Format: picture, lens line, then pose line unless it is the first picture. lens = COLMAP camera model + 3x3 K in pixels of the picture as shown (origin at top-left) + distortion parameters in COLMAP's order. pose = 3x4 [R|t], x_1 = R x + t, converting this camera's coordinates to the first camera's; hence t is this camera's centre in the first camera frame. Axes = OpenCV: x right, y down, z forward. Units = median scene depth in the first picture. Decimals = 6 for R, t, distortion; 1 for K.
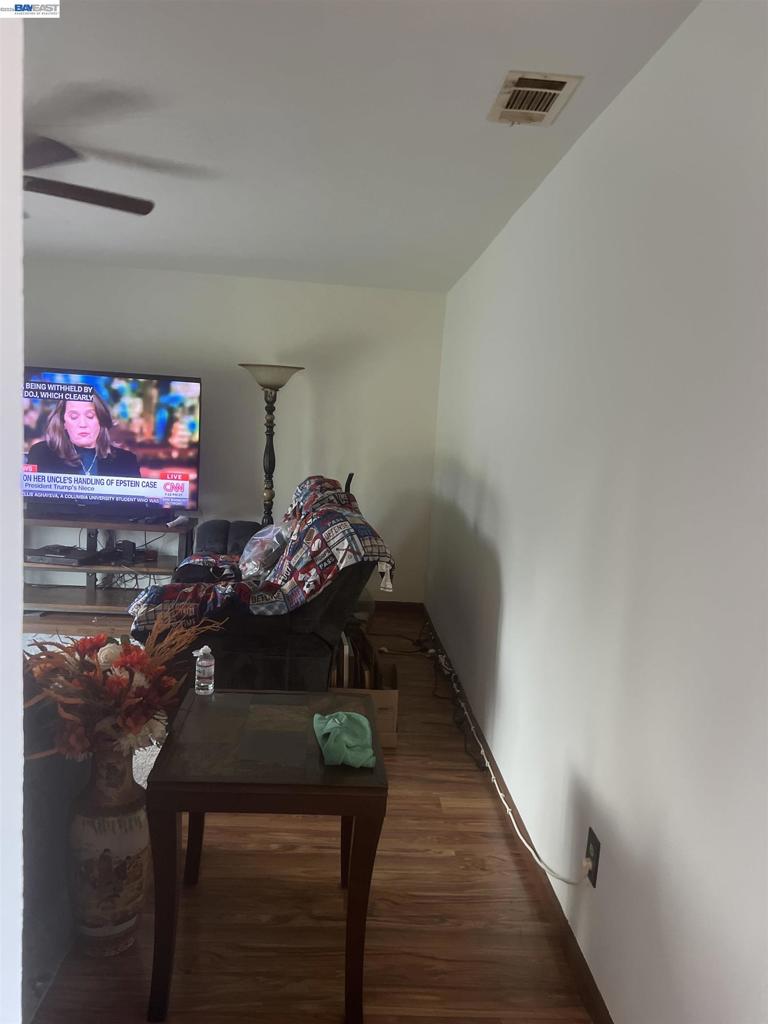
lens RADIAL K [[776.8, 0, 387.9], [0, 776.8, 506.1], [0, 0, 1]] dist [0.086792, -0.082419]
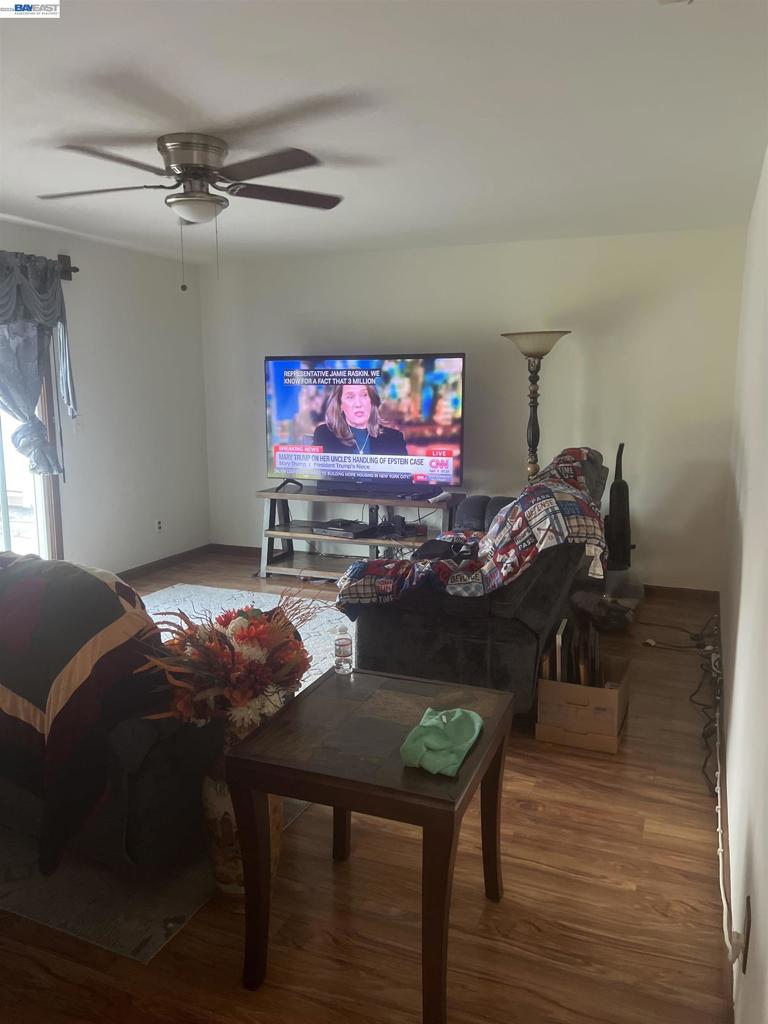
lens RADIAL K [[776.8, 0, 377.7], [0, 776.8, 508.0], [0, 0, 1]] dist [0.086792, -0.082419]
pose [[0.899321, 0.005232, -0.437257, 0.102292], [0.009929, 0.999426, 0.032378, -0.000287], [0.437176, -0.033460, 0.898753, 0.060416]]
